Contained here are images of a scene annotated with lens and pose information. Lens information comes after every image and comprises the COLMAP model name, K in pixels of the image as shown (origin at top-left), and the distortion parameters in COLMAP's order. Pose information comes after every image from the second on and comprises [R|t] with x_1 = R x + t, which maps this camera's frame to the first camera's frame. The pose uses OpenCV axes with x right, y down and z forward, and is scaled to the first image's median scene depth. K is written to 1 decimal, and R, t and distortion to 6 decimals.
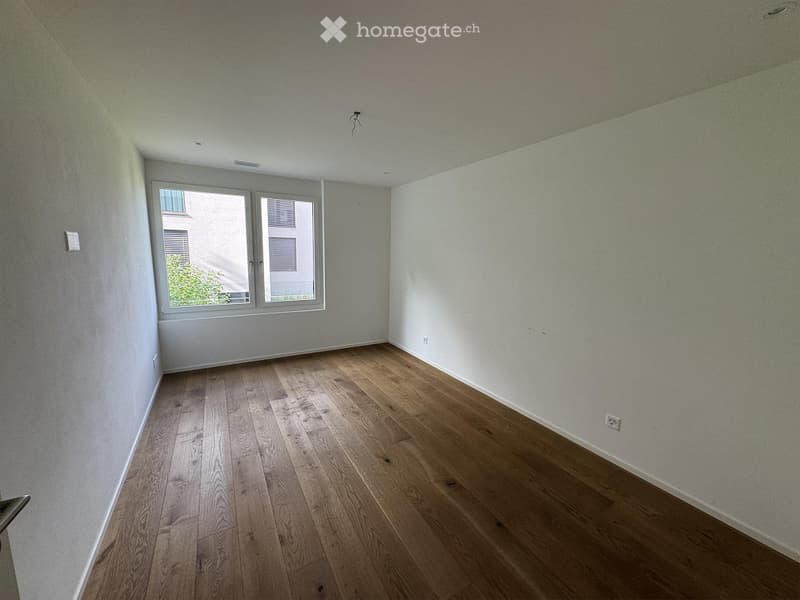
lens RADIAL K [[323.0, 0, 400.0], [0, 323.0, 300.0], [0, 0, 1]] dist [0.000046, 0.000016]
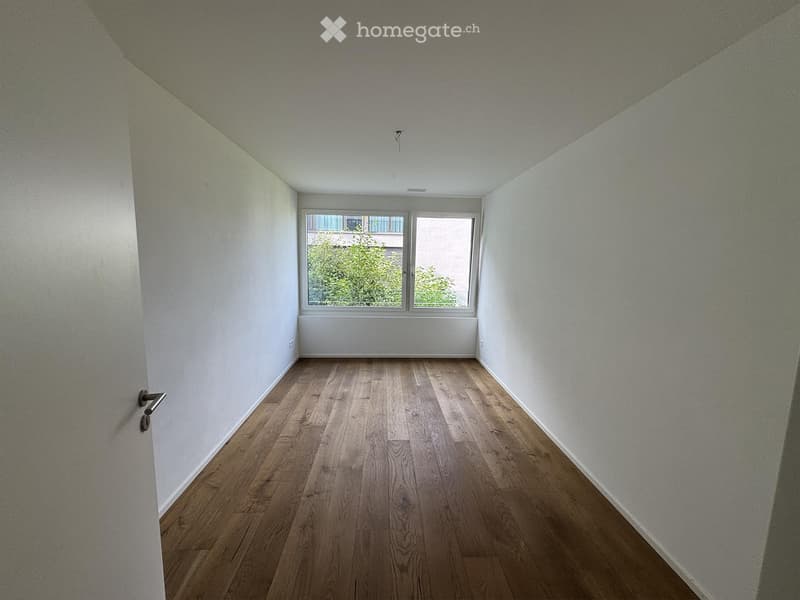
lens RADIAL K [[307.0, 0, 400.0], [0, 307.0, 300.0], [0, 0, 1]] dist [0.000680, 0.000037]
pose [[0.895654, 0.064877, -0.439993, 0.153868], [-0.078955, 0.996783, -0.013746, -0.013283], [0.437686, 0.047052, 0.897896, 0.065907]]
